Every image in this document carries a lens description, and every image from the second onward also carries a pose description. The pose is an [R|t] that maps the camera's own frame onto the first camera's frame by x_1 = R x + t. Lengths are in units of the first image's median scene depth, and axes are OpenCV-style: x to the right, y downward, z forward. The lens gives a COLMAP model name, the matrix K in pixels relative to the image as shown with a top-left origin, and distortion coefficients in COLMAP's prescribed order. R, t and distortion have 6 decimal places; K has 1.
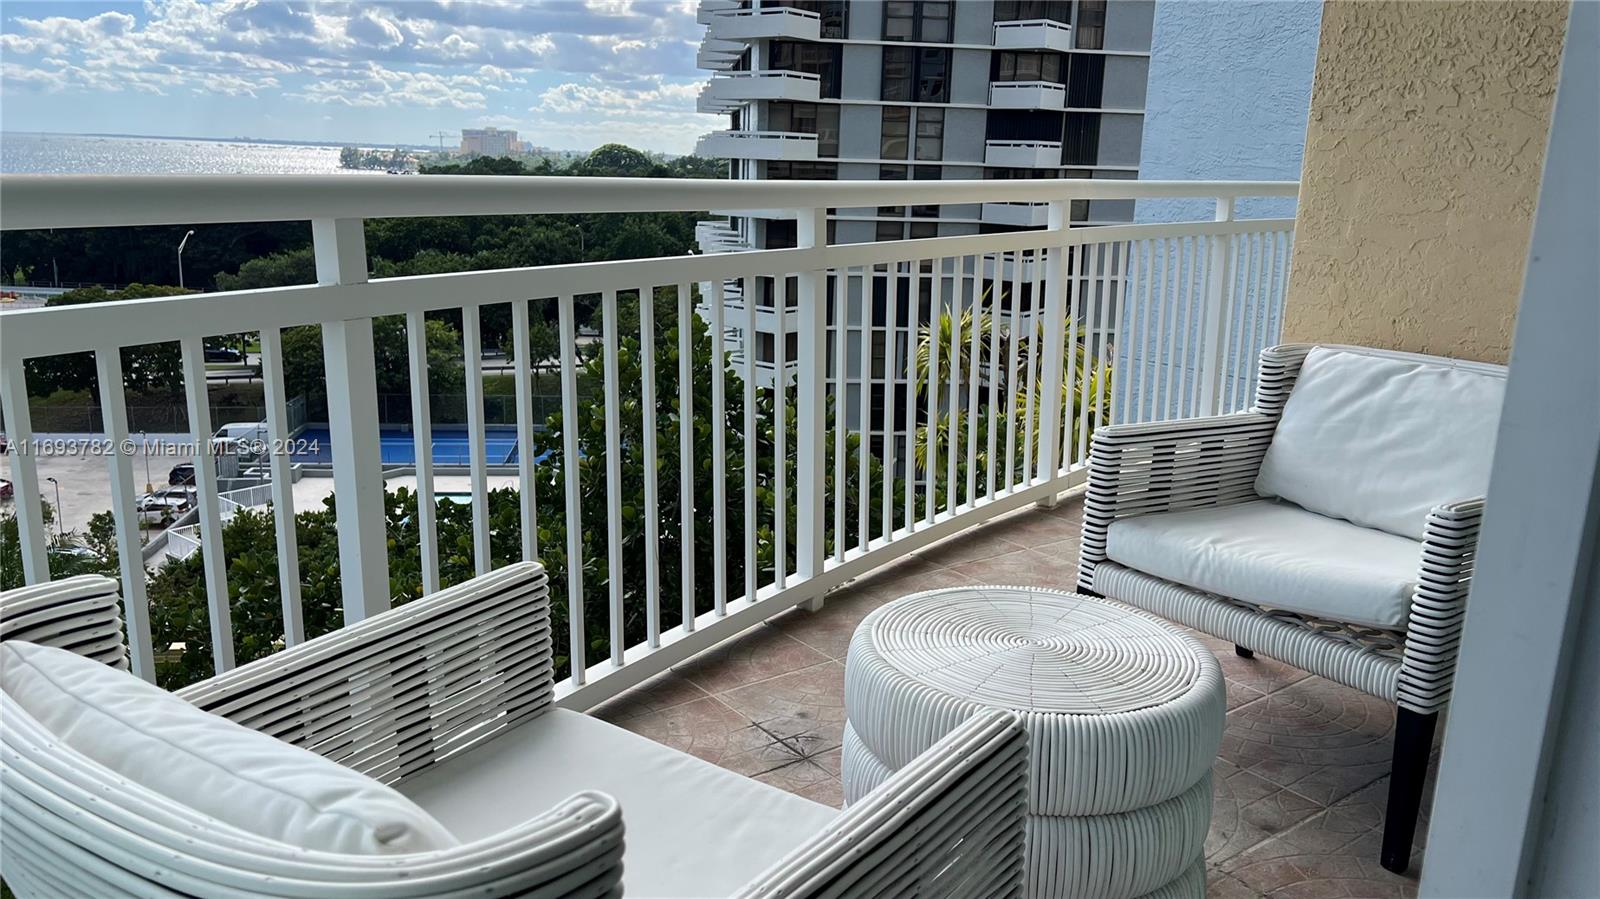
lens RADIAL K [[1242.4, 0, 830.8], [0, 1242.4, 448.0], [0, 0, 1]] dist [0.039005, -0.006841]
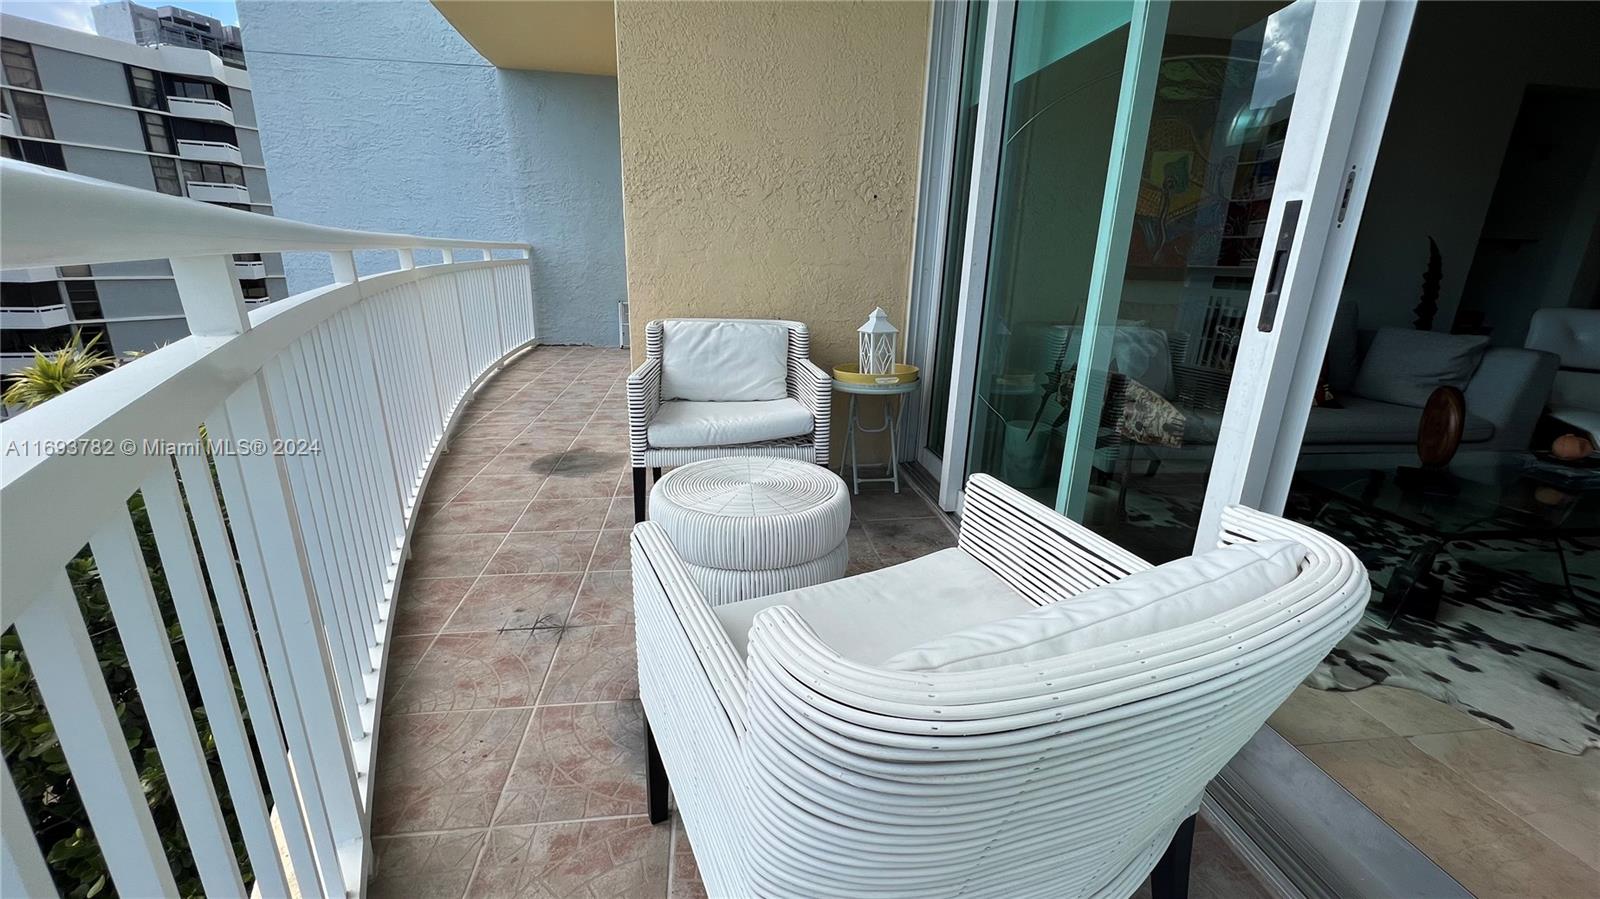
lens RADIAL K [[639.0, 0, 798.7], [0, 639.0, 448.7], [0, 0, 1]] dist [-0.004670, 0.000794]
pose [[0.490065, -0.269042, 0.829128, -0.421854], [0.185903, 0.961552, 0.202132, -0.054046], [-0.851631, 0.055080, 0.521239, 0.323183]]
